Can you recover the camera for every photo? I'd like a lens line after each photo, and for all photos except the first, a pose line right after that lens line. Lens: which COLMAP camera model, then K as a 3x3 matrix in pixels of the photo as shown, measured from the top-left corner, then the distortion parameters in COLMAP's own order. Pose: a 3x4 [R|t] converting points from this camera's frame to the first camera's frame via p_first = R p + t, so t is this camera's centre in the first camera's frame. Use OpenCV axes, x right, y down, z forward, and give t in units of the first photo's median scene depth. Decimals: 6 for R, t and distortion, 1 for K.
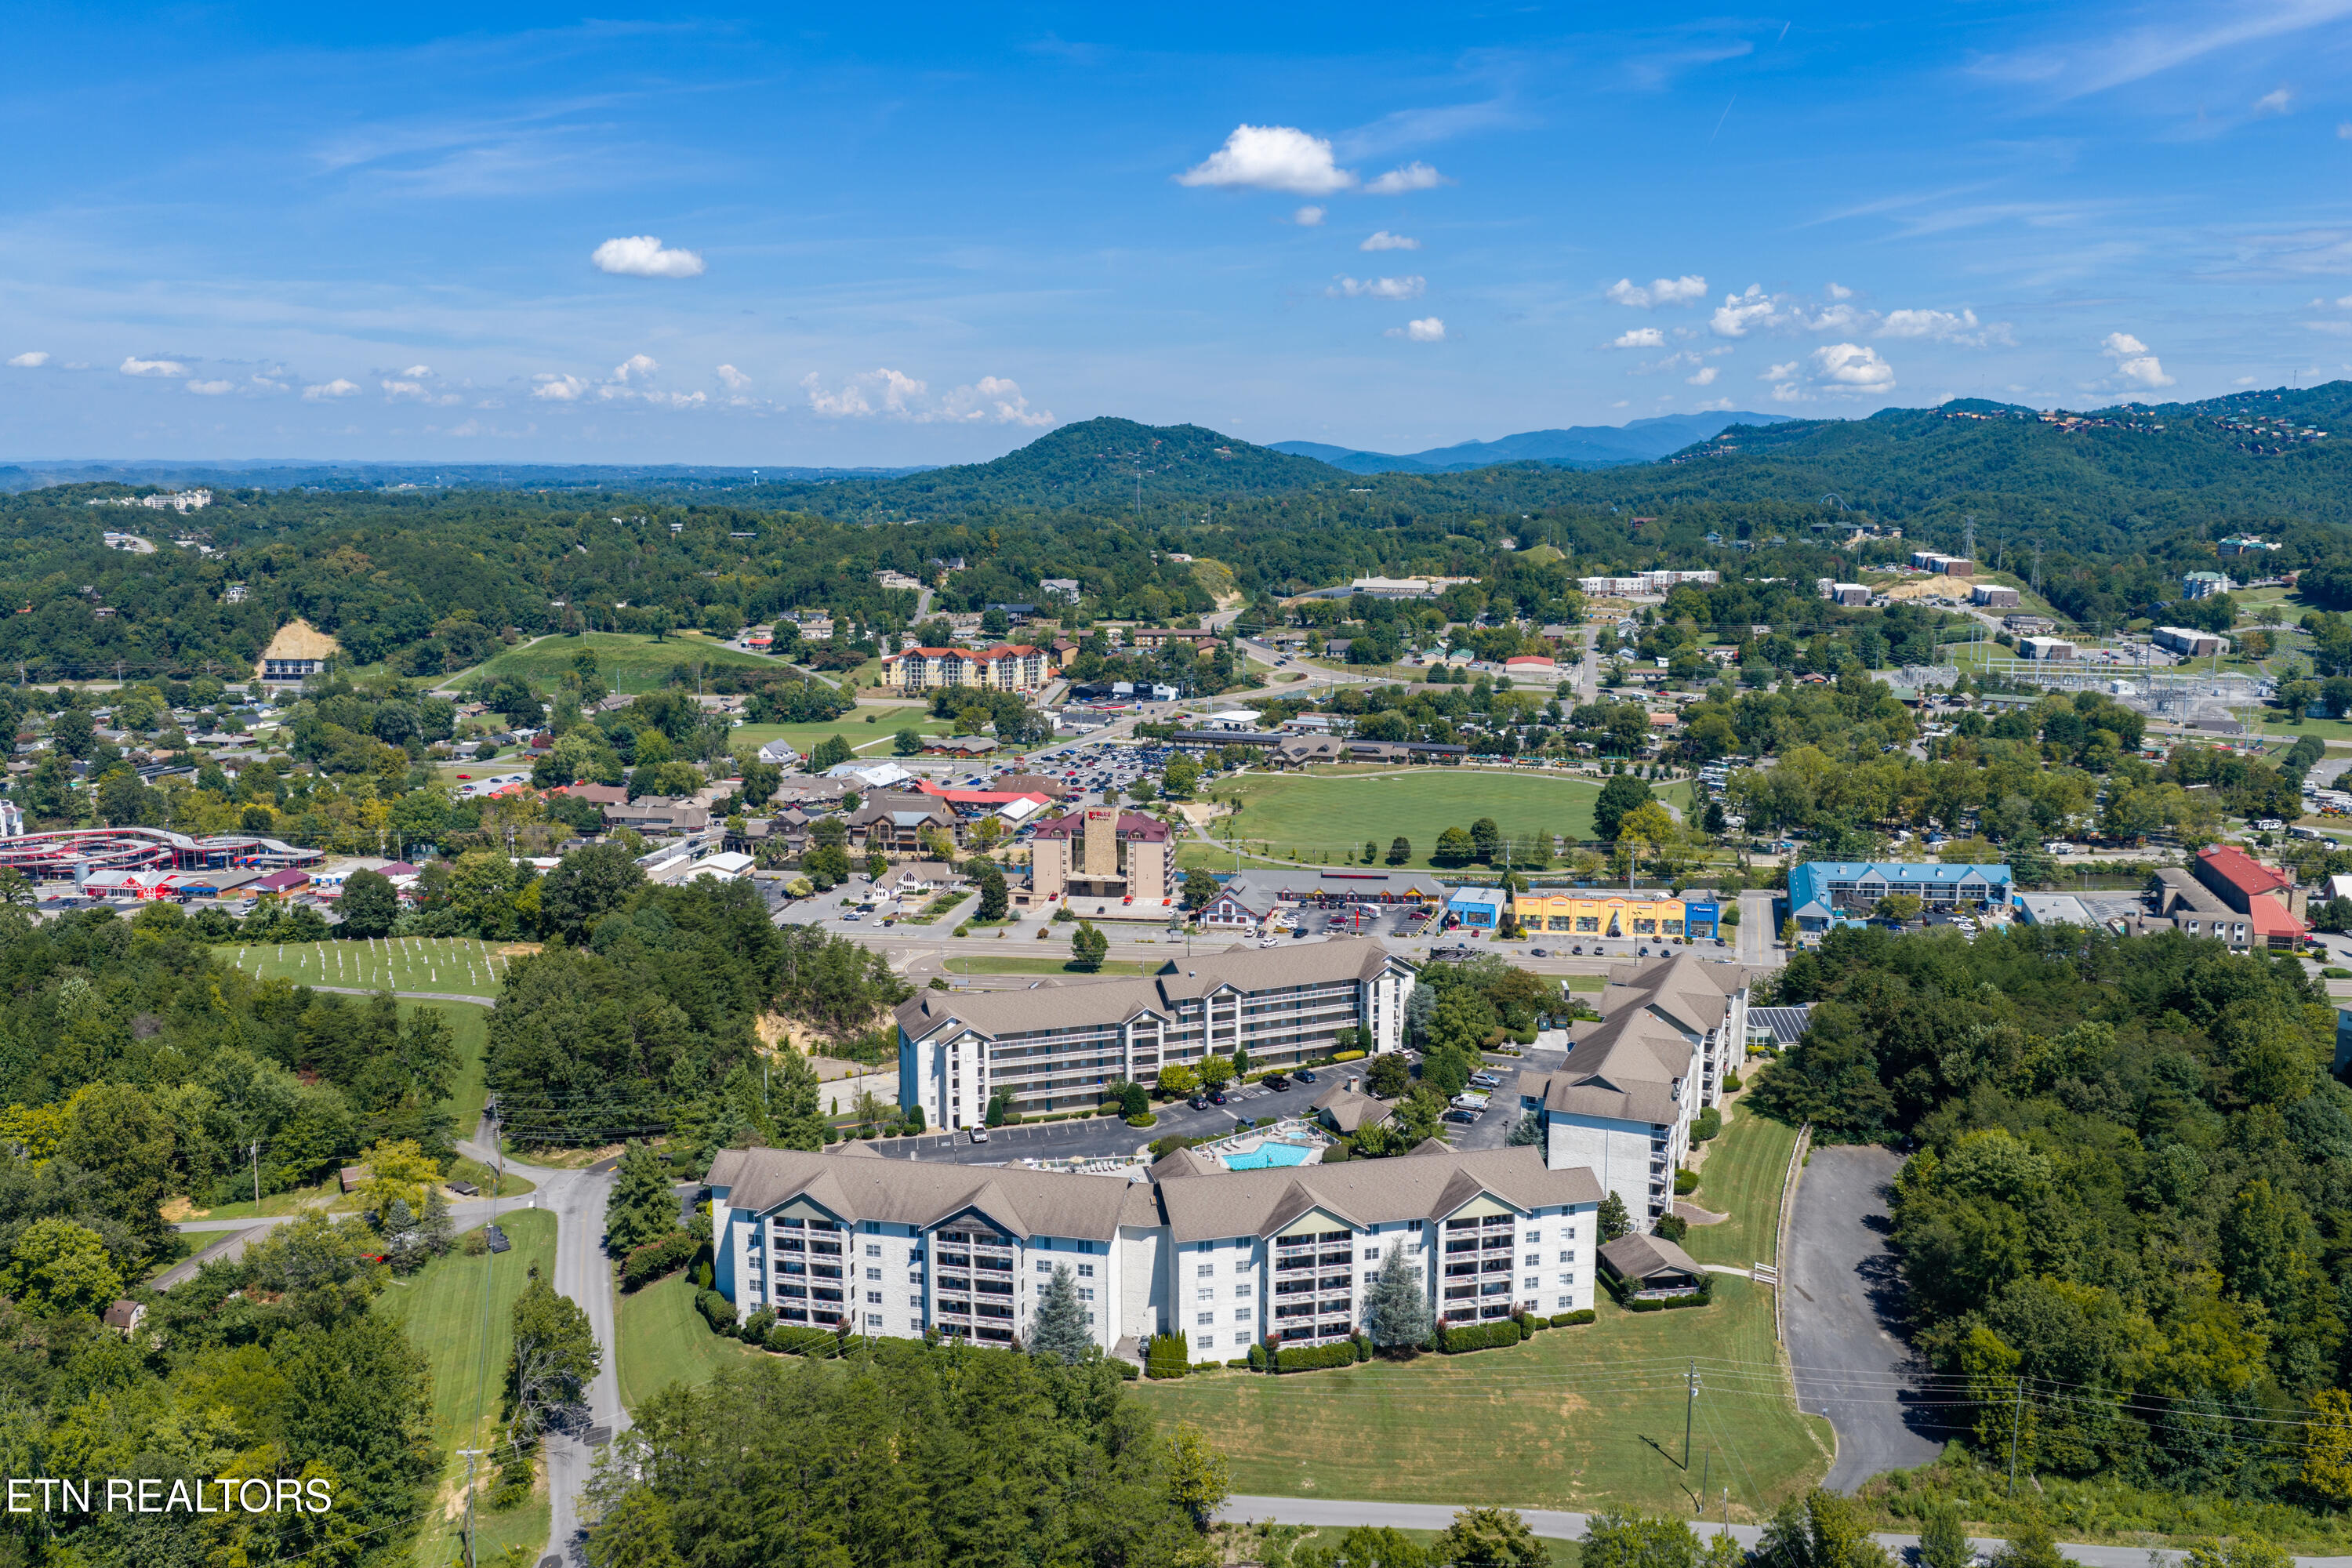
lens RADIAL K [[1984.1, 0, 1176.0], [0, 1984.1, 784.0], [0, 0, 1]] dist [0.010459, -0.015247]
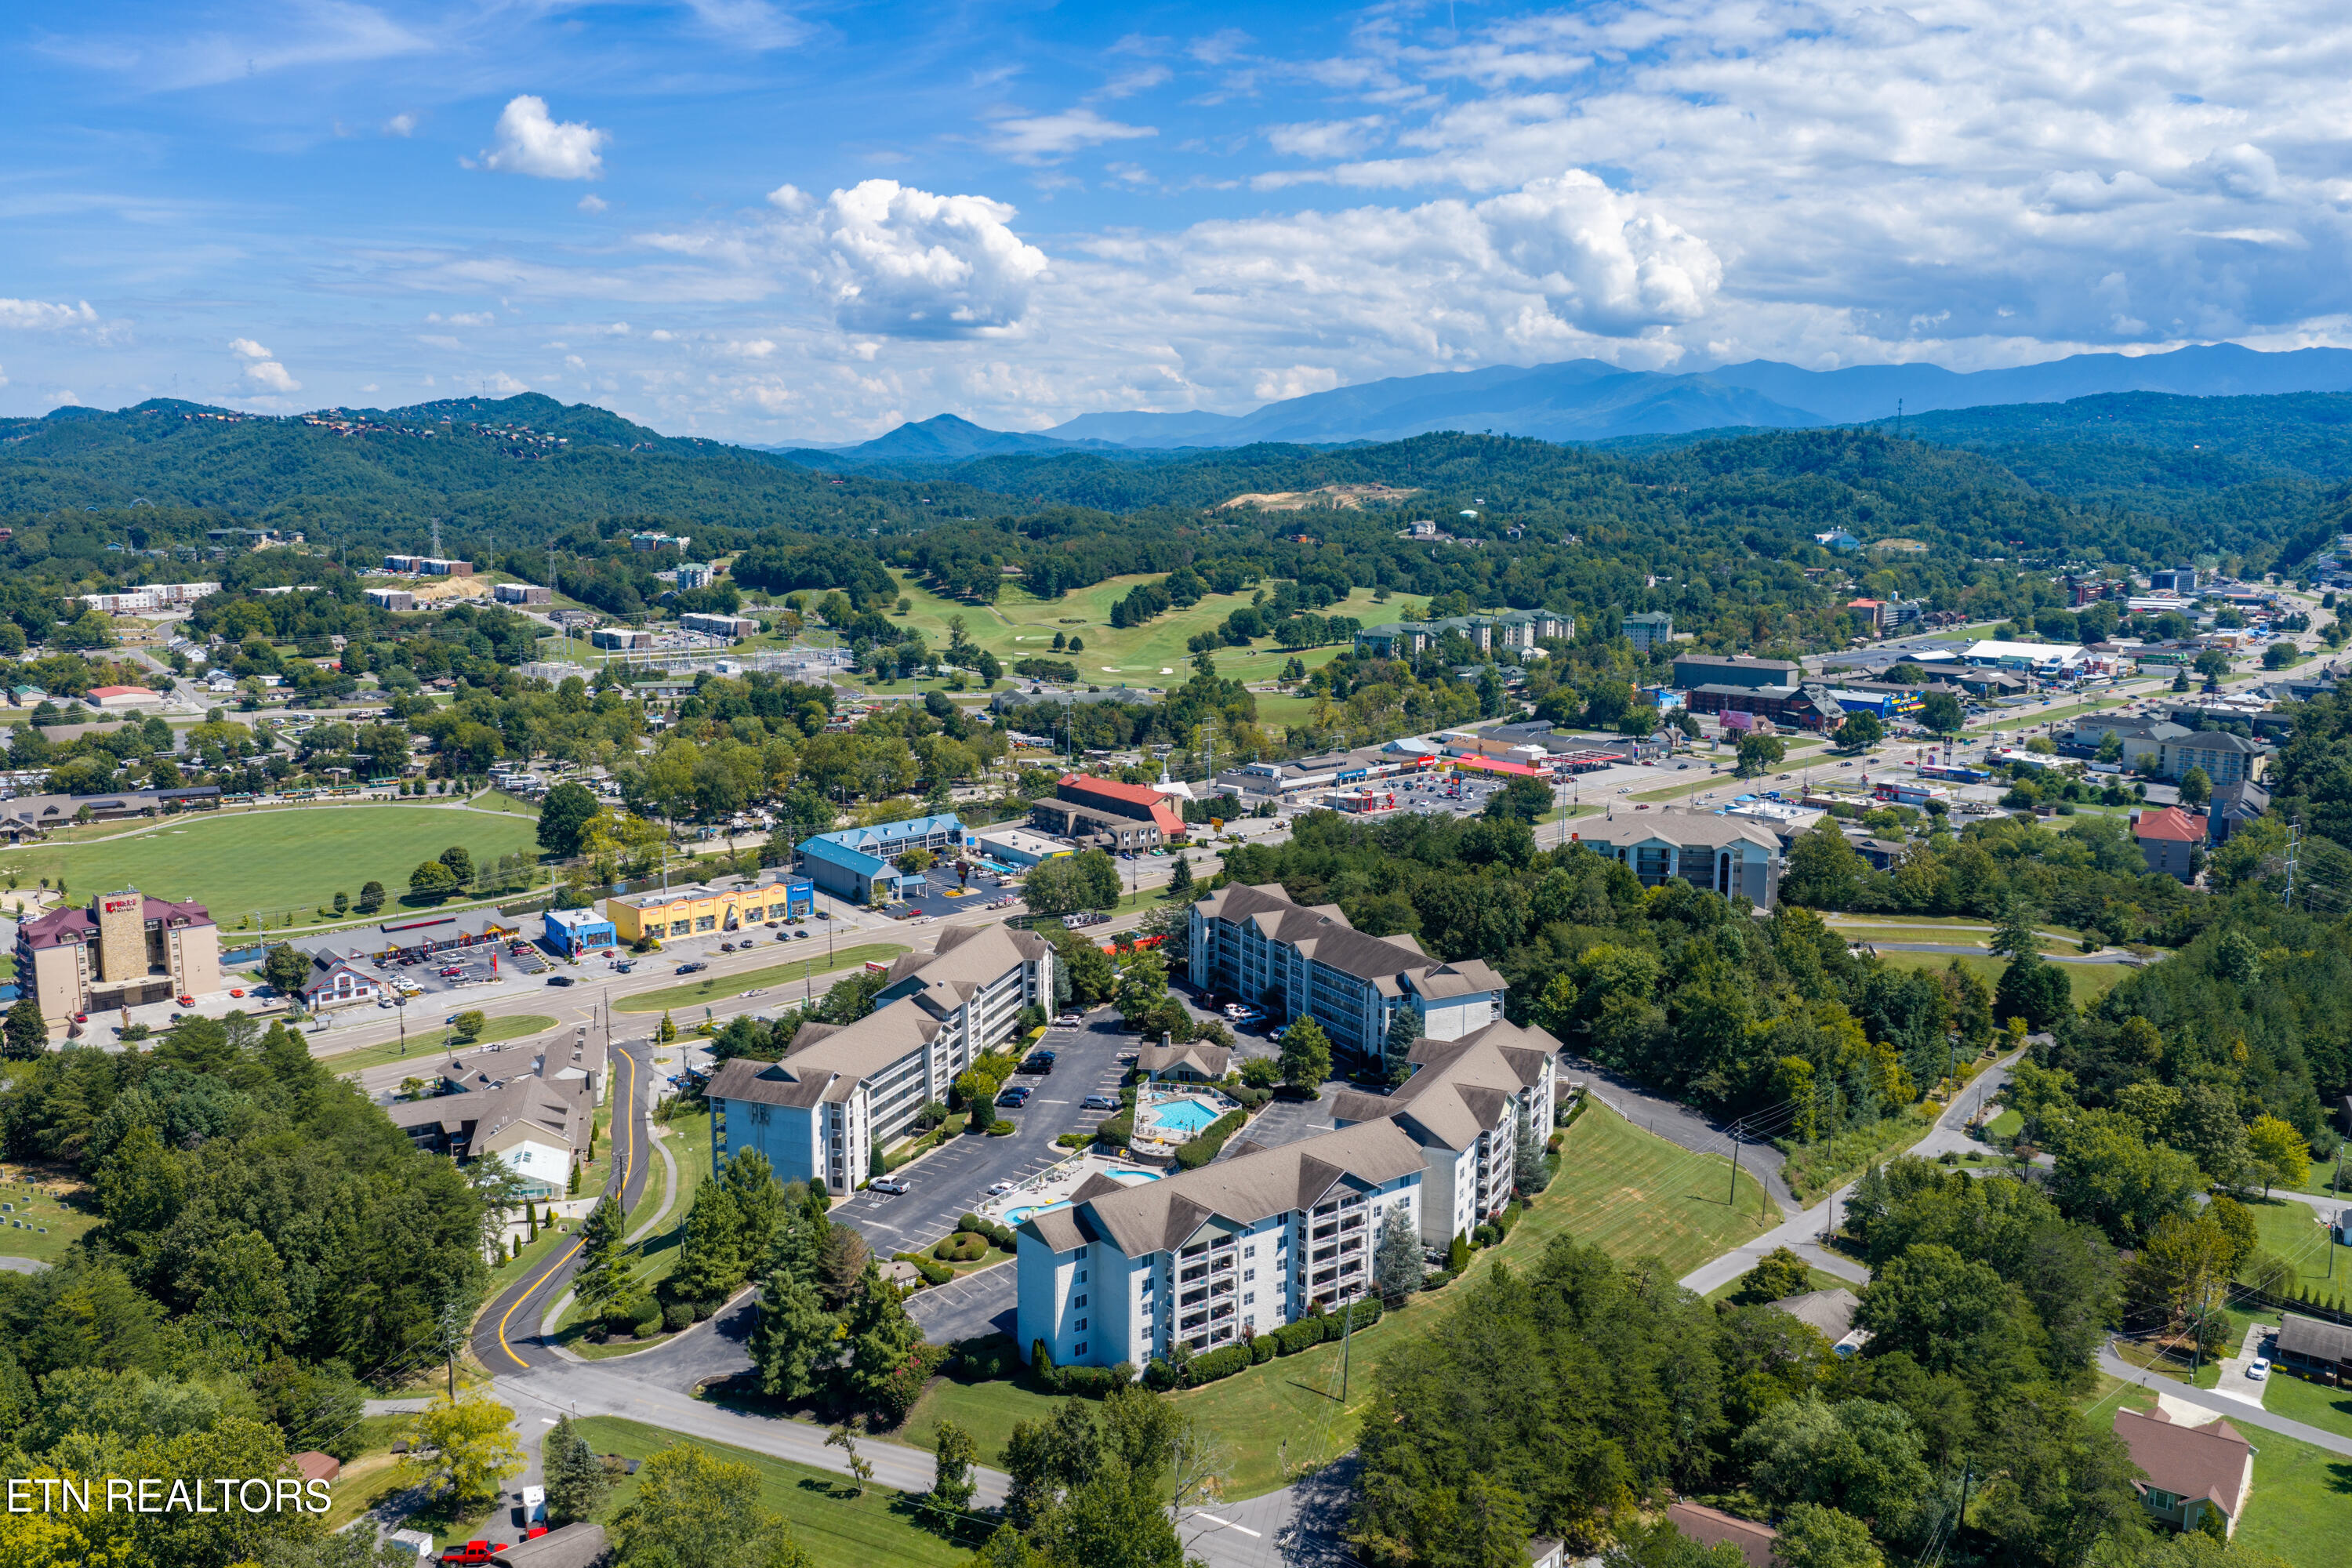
lens RADIAL K [[1984.1, 0, 1176.0], [0, 1984.1, 784.0], [0, 0, 1]] dist [0.010459, -0.015247]
pose [[0.622732, -0.123425, 0.772639, -0.182187], [0.124457, 0.990533, 0.057922, -0.012433], [-0.772473, 0.060091, 0.632198, 0.074549]]
